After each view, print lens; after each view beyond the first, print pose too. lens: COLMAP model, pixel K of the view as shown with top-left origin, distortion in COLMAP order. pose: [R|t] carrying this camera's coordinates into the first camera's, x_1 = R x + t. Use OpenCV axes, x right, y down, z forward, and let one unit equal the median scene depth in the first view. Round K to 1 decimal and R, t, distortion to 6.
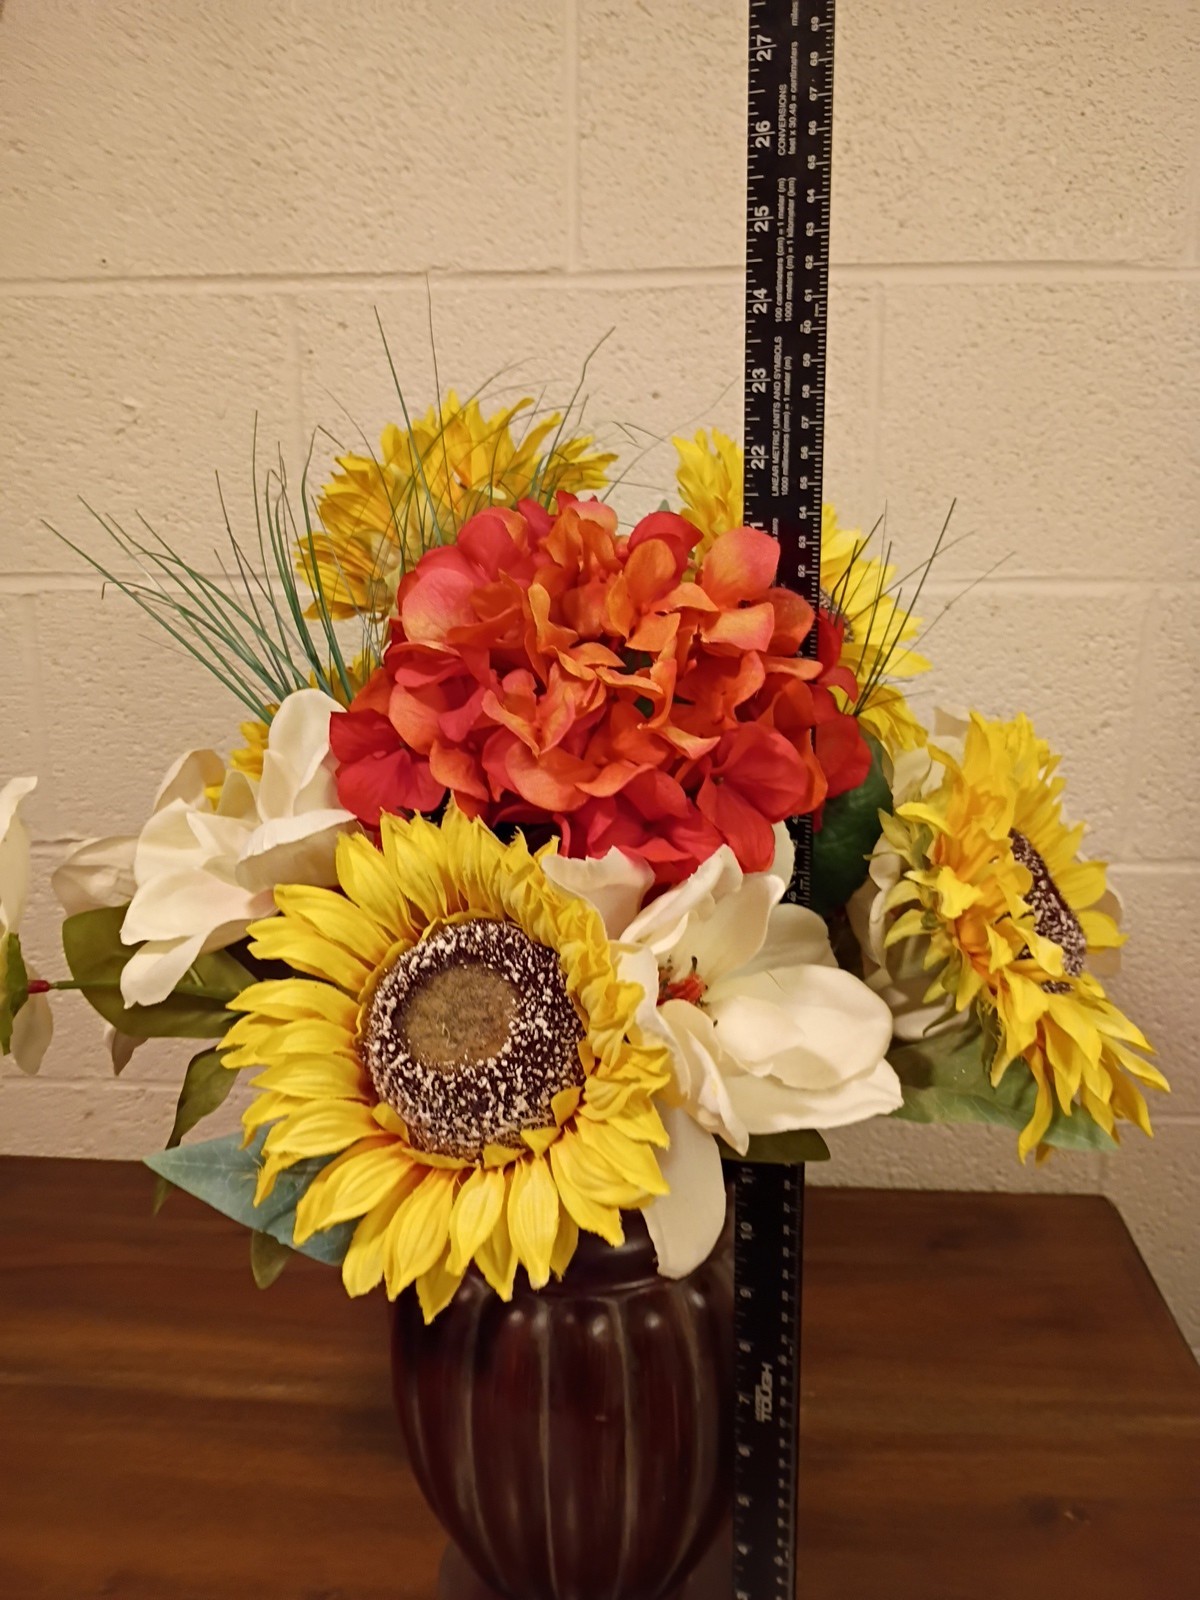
lens RADIAL K [[1360.5, 0, 587.0], [0, 1360.5, 805.5], [0, 0, 1]] dist [0.065561, -0.094565]
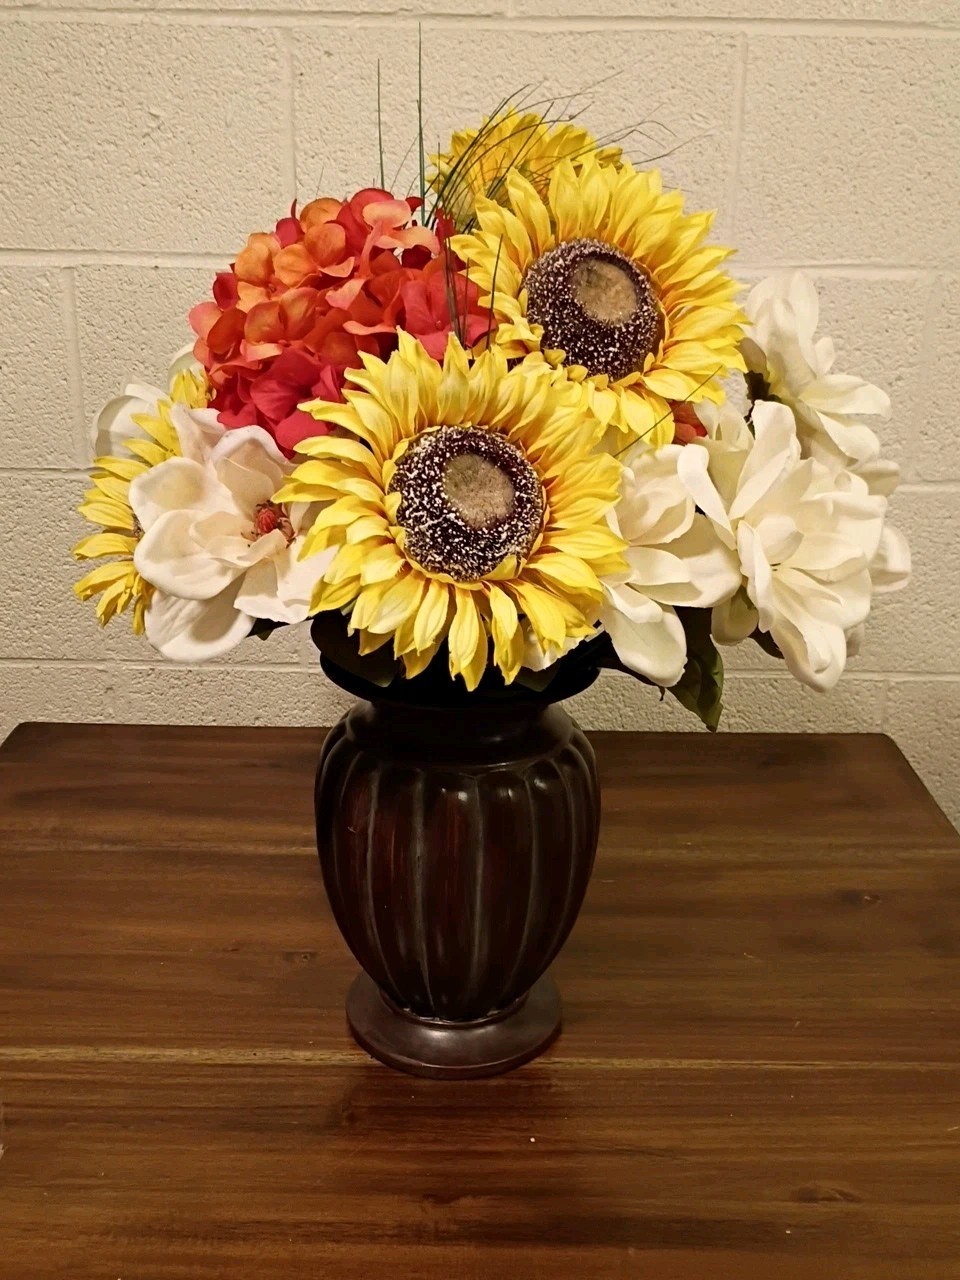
lens RADIAL K [[1365.7, 0, 472.8], [0, 1365.7, 647.8], [0, 0, 1]] dist [0.033678, 0.000000]
pose [[0.996333, -0.008688, 0.085120, -0.160780], [0.000723, 0.995651, 0.093163, 0.082019], [-0.085559, -0.092759, 0.992006, -0.336326]]
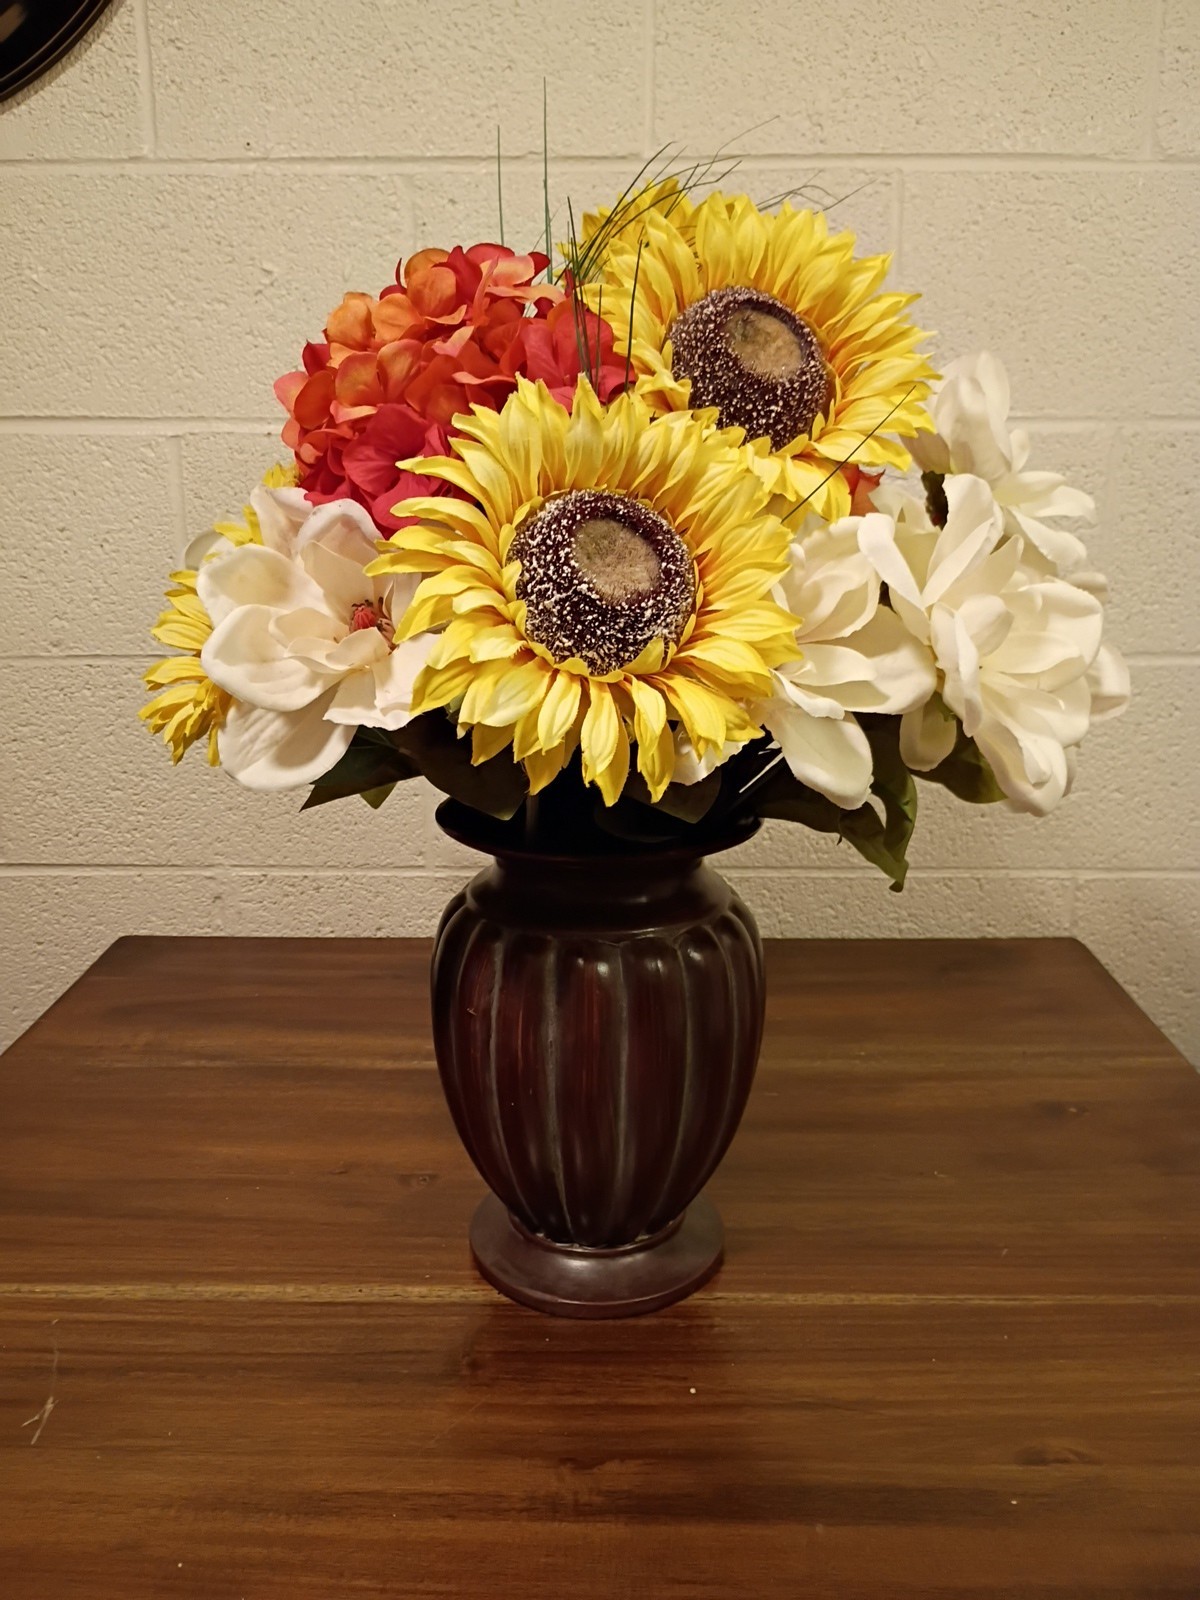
lens RADIAL K [[1360.5, 0, 588.1], [0, 1360.5, 805.0], [0, 0, 1]] dist [0.065561, -0.094565]
pose [[0.997798, -0.014082, 0.064810, -0.147886], [0.013215, 0.999817, 0.013797, 0.160801], [-0.064992, -0.012910, 0.997802, -0.206827]]
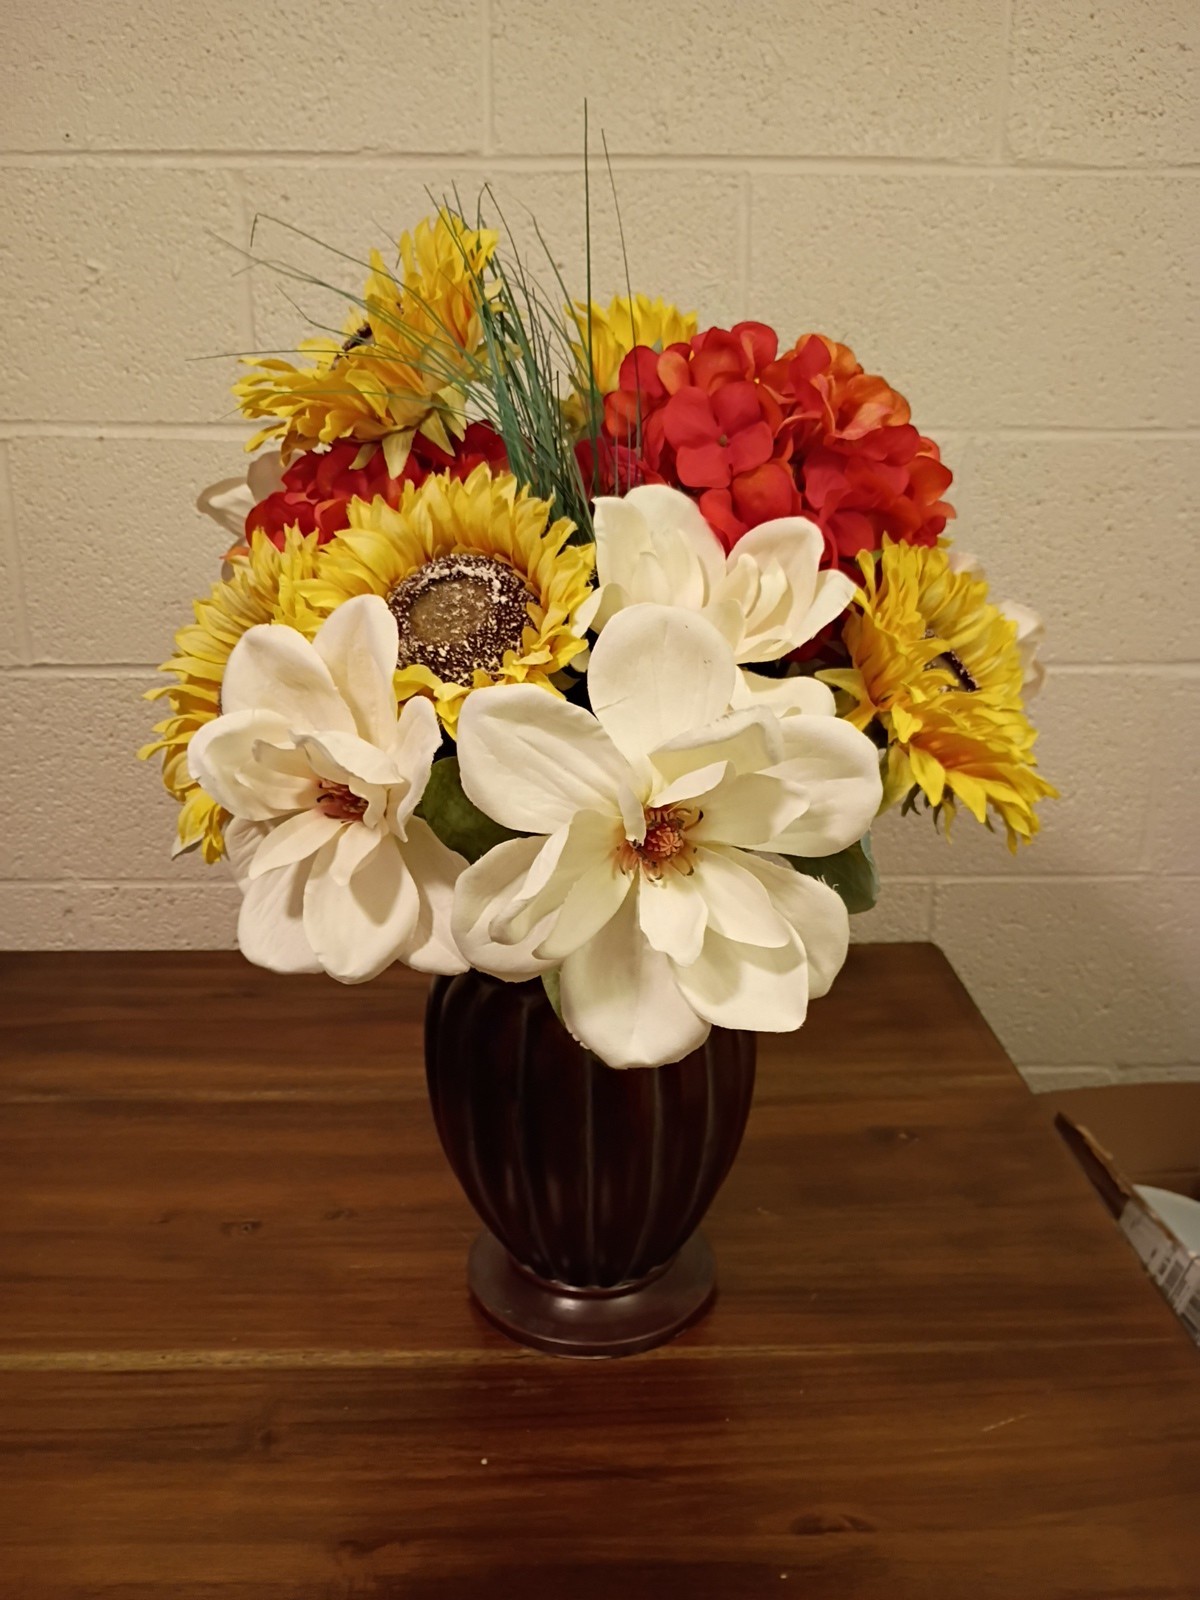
lens RADIAL K [[1360.5, 0, 593.5], [0, 1360.5, 806.0], [0, 0, 1]] dist [0.065561, -0.094565]
pose [[0.993840, -0.025461, 0.107860, -0.060834], [0.018717, 0.997833, 0.063081, 0.088836], [-0.109232, -0.060674, 0.992163, -0.197816]]
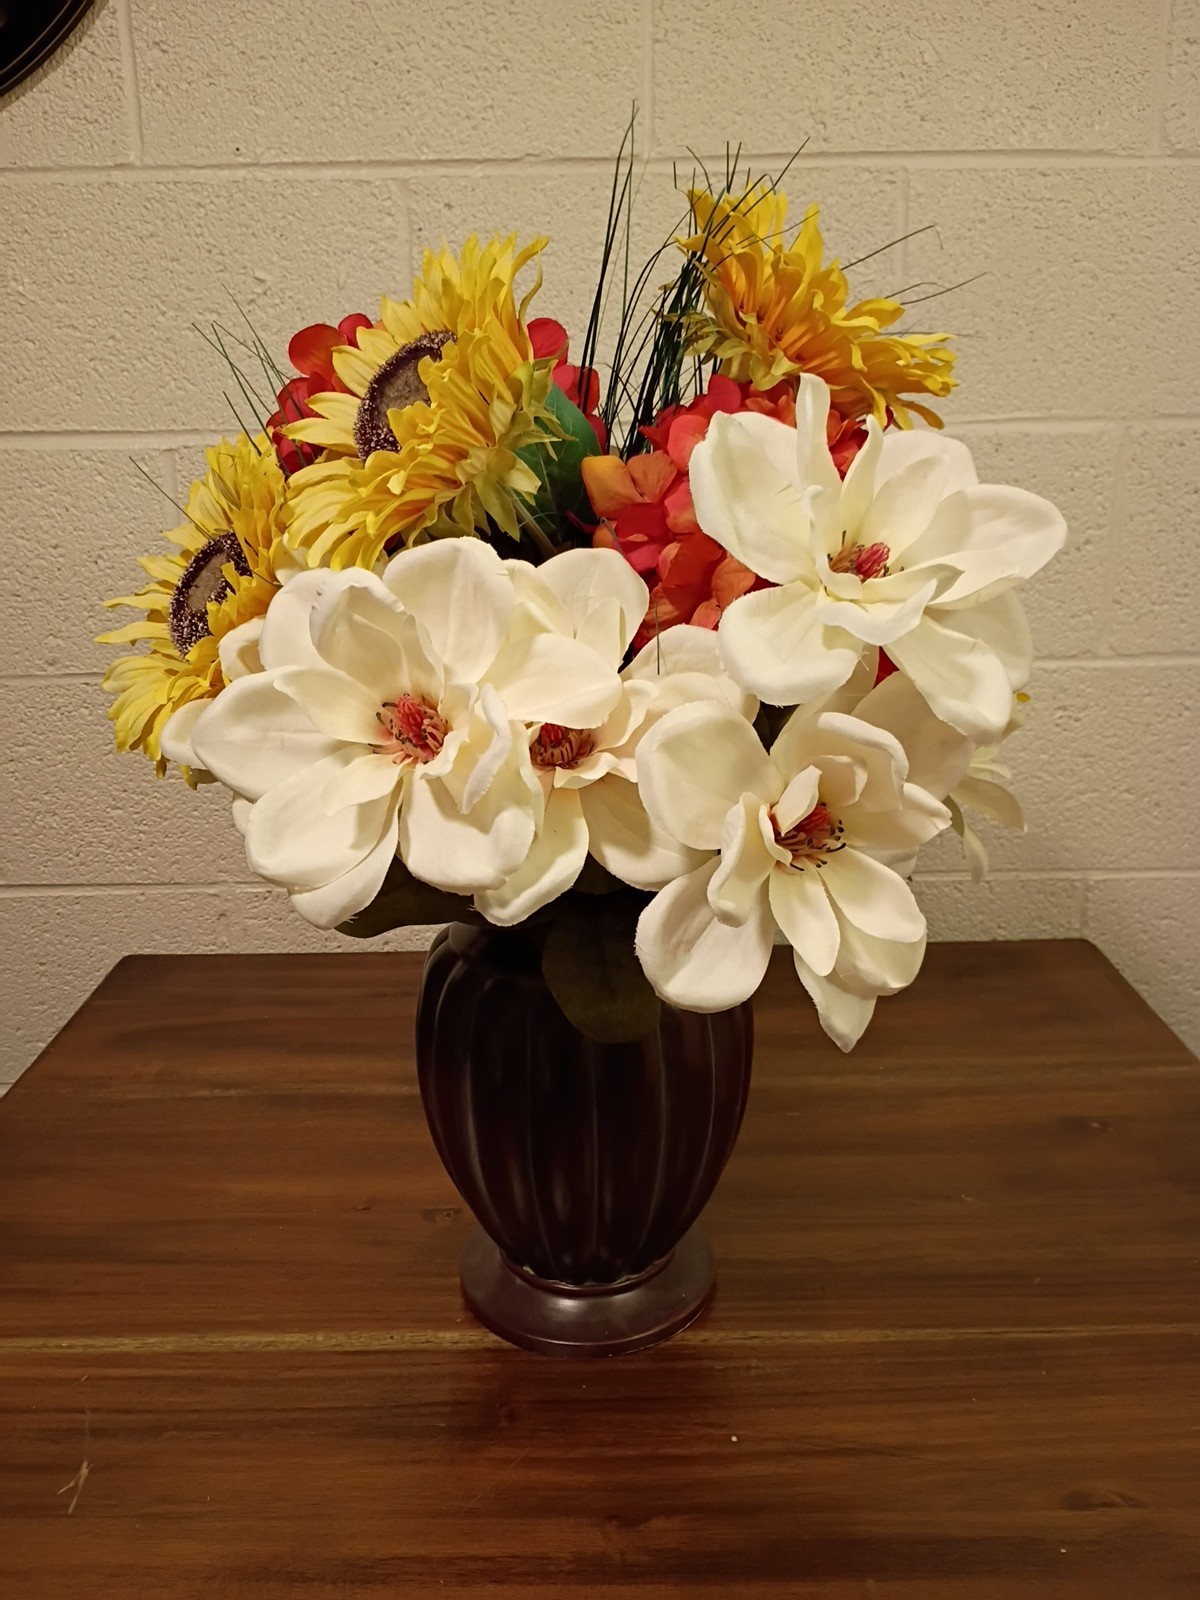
lens RADIAL K [[1360.5, 0, 590.0], [0, 1360.5, 805.7], [0, 0, 1]] dist [0.065561, -0.094565]
pose [[0.996300, -0.034498, 0.078714, -0.170898], [0.031559, 0.998768, 0.038284, 0.118705], [-0.079938, -0.035659, 0.996162, -0.190837]]
